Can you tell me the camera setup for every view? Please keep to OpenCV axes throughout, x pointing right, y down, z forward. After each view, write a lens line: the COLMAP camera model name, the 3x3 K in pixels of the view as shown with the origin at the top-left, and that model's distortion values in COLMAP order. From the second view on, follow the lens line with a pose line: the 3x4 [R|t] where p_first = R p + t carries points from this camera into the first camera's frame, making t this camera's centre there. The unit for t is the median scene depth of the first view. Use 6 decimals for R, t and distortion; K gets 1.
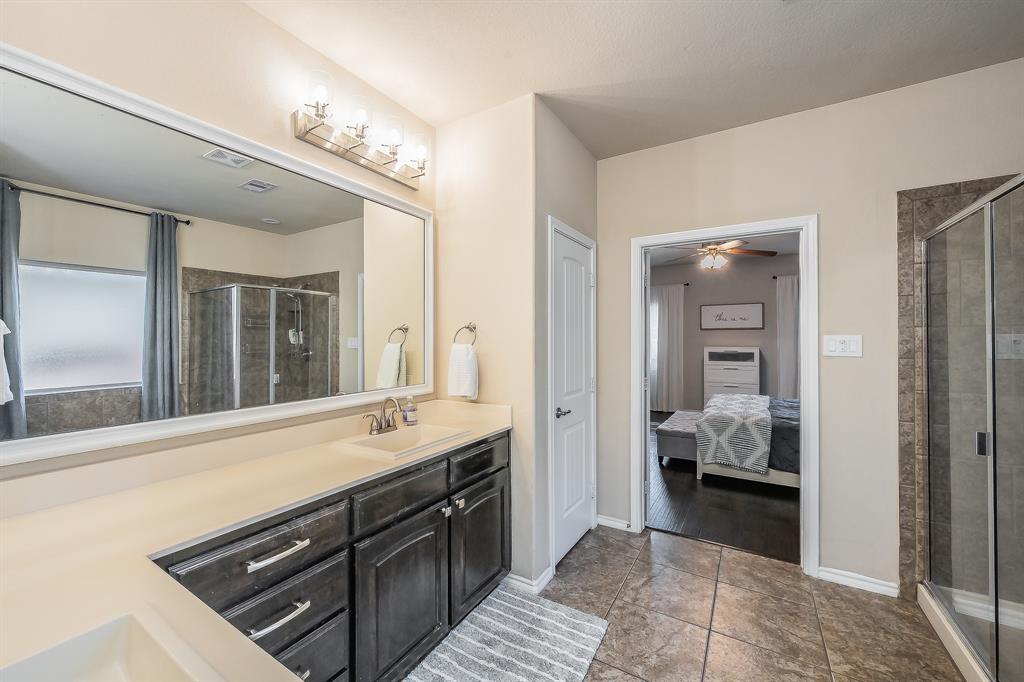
lens RADIAL K [[395.0, 0, 505.8], [0, 395.0, 339.7], [0, 0, 1]] dist [-0.000548, -0.000483]
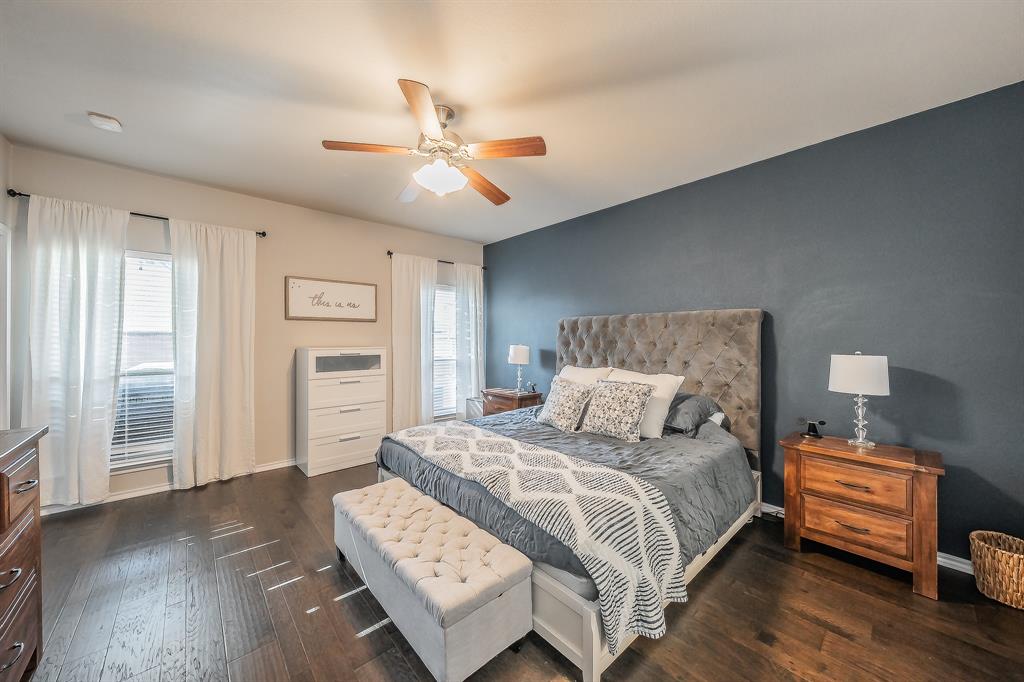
lens RADIAL K [[368.4, 0, 512.5], [0, 368.4, 333.7], [0, 0, 1]] dist [-0.006709, 0.000902]
pose [[0.273100, 0.017348, 0.961829, 0.194573], [0.001990, 0.999825, -0.018598, 0.019059], [-0.961984, 0.006993, 0.273018, 1.448240]]
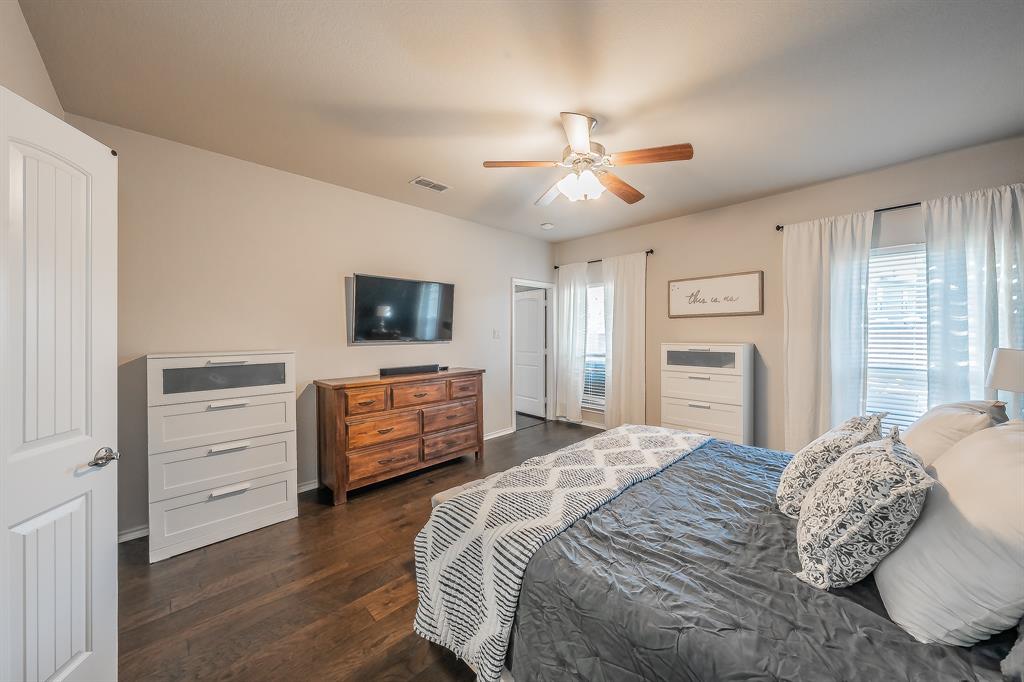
lens RADIAL K [[368.4, 0, 517.6], [0, 368.4, 332.7], [0, 0, 1]] dist [-0.006709, 0.000902]
pose [[0.970148, -0.002347, -0.242502, 1.057114], [0.001106, 0.999986, -0.005255, 0.010473], [0.242511, 0.004830, 0.970137, 0.891609]]
